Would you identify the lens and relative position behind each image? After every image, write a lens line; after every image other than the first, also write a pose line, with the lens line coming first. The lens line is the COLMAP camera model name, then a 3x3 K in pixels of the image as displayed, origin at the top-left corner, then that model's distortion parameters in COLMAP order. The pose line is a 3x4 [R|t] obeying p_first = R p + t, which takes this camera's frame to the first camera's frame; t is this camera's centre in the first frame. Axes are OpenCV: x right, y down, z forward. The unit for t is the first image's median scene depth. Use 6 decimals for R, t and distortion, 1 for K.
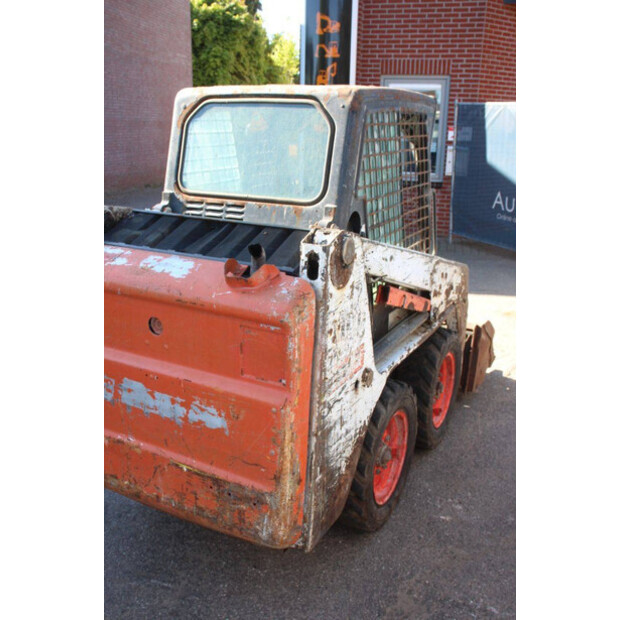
lens RADIAL K [[623.3, 0, 310.0], [0, 623.3, 310.0], [0, 0, 1]] dist [-0.084503, 0.167683]
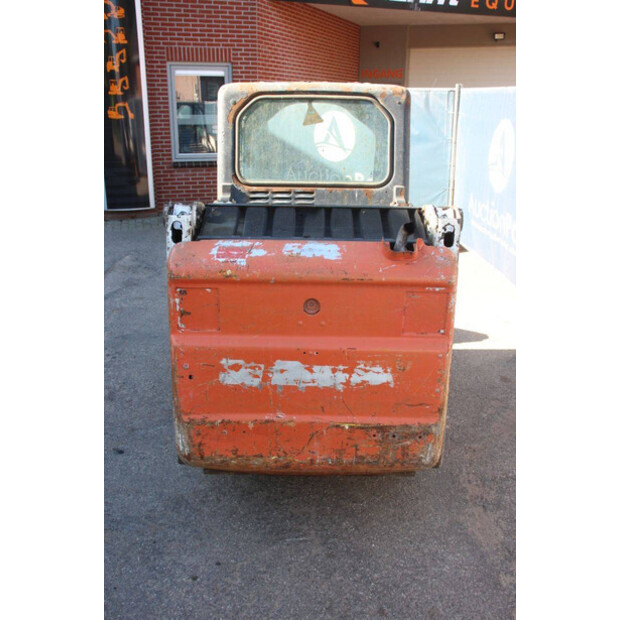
lens RADIAL K [[586.9, 0, 310.0], [0, 586.9, 310.0], [0, 0, 1]] dist [-0.117255, 0.148867]
pose [[0.888753, -0.161617, 0.428949, -0.602158], [0.140155, 0.986778, 0.081402, -0.045623], [-0.436434, -0.012227, 0.899653, 0.058994]]
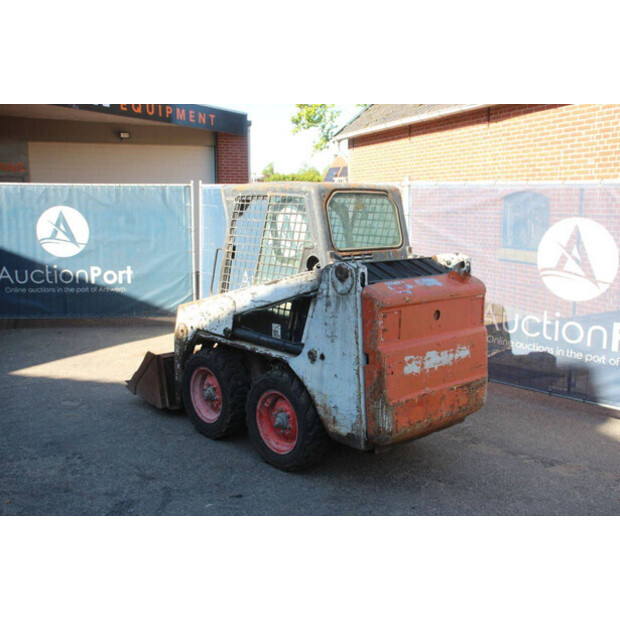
lens RADIAL K [[648.6, 0, 310.0], [0, 648.6, 310.0], [0, 0, 1]] dist [-0.007840, 0.021361]
pose [[0.344864, -0.168591, 0.923388, -1.830738], [0.278850, 0.957727, 0.070717, -0.194735], [-0.896276, 0.233099, 0.377298, 0.530734]]
